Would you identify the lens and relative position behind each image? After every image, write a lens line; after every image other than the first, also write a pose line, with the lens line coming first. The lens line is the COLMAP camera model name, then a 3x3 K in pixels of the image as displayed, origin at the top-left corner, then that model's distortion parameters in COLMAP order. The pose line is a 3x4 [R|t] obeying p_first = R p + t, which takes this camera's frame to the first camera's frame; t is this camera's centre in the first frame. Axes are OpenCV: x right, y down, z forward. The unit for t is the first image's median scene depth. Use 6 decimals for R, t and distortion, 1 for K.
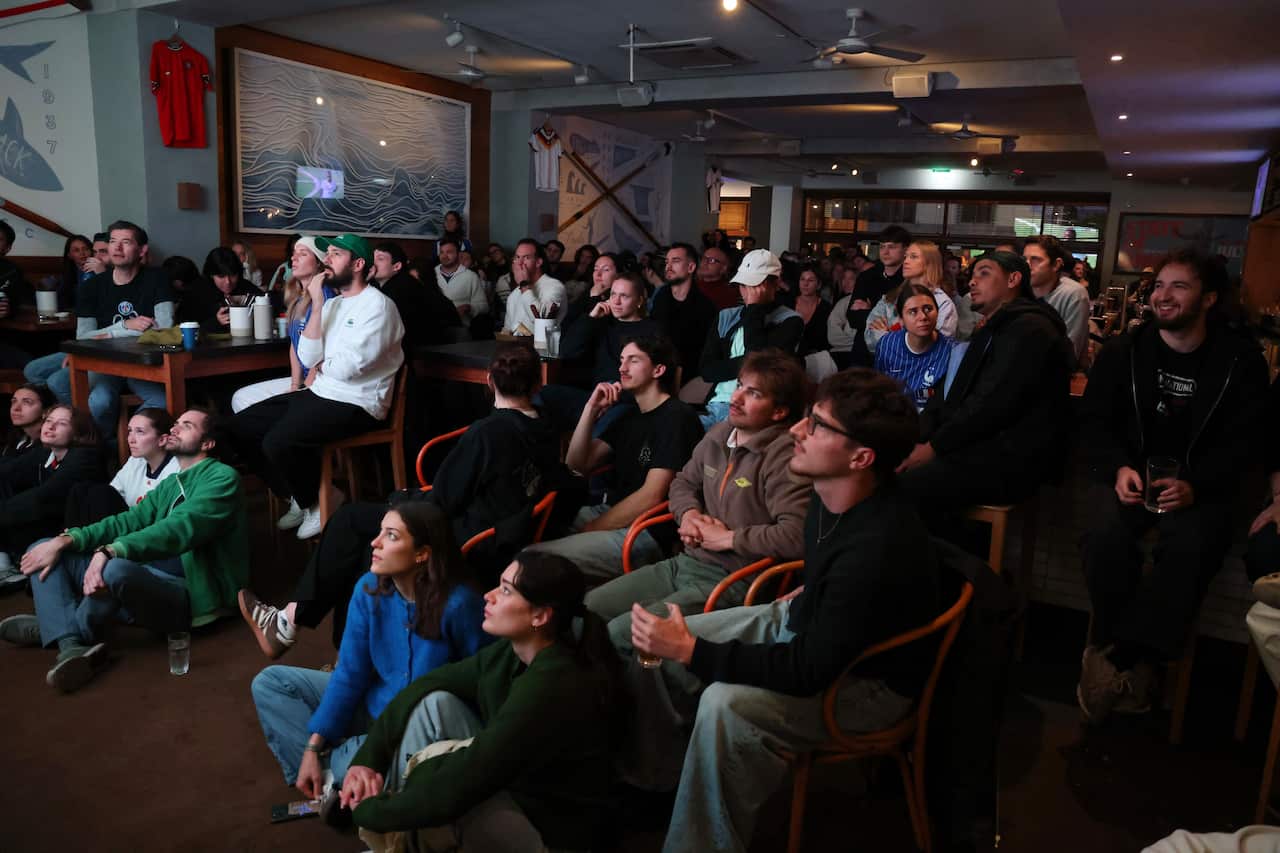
lens RADIAL K [[876.0, 0, 640.0], [0, 876.0, 426.5], [0, 0, 1]] dist [-0.058820, 0.046534]
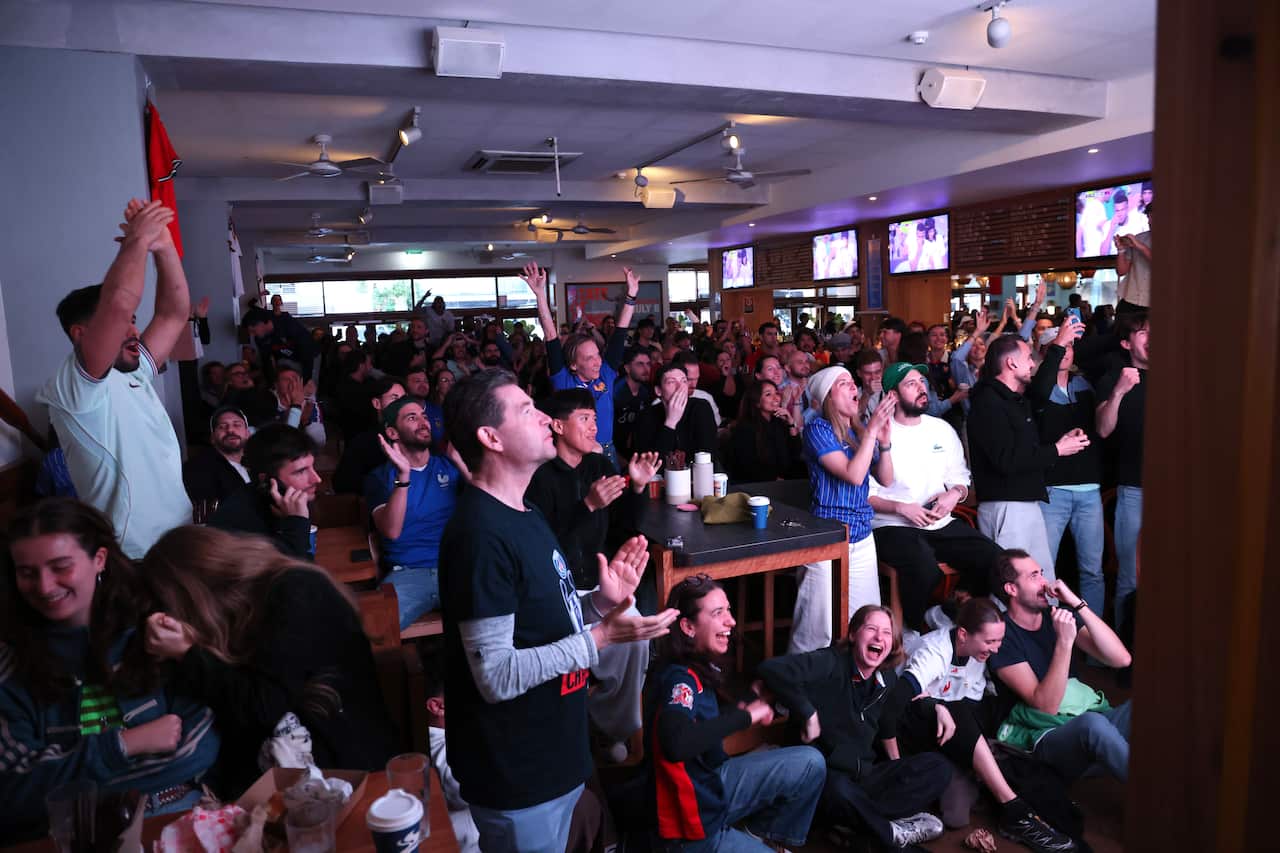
lens RADIAL K [[876.0, 0, 640.0], [0, 876.0, 426.5], [0, 0, 1]] dist [-0.058820, 0.046534]
pose [[0.625291, -0.167240, 0.762261, -0.418925], [0.220878, 0.974754, 0.032672, -0.073117], [-0.748481, 0.147938, 0.646445, 0.155572]]
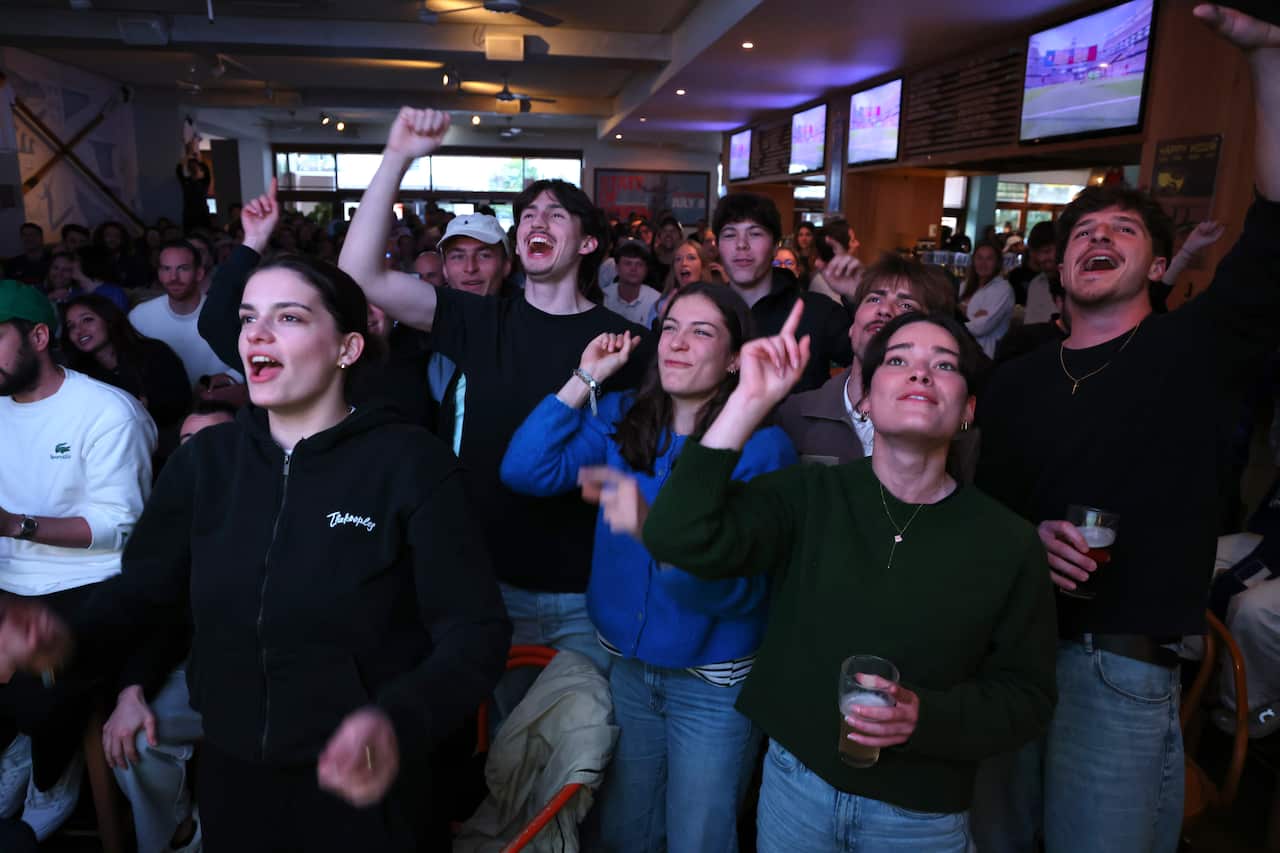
lens RADIAL K [[876.0, 0, 640.0], [0, 876.0, 426.5], [0, 0, 1]] dist [-0.058820, 0.046534]
pose [[0.798988, -0.168529, 0.577248, -0.109643], [0.135044, 0.985693, 0.100857, -0.035757], [-0.585987, -0.002630, 0.810316, 0.084501]]
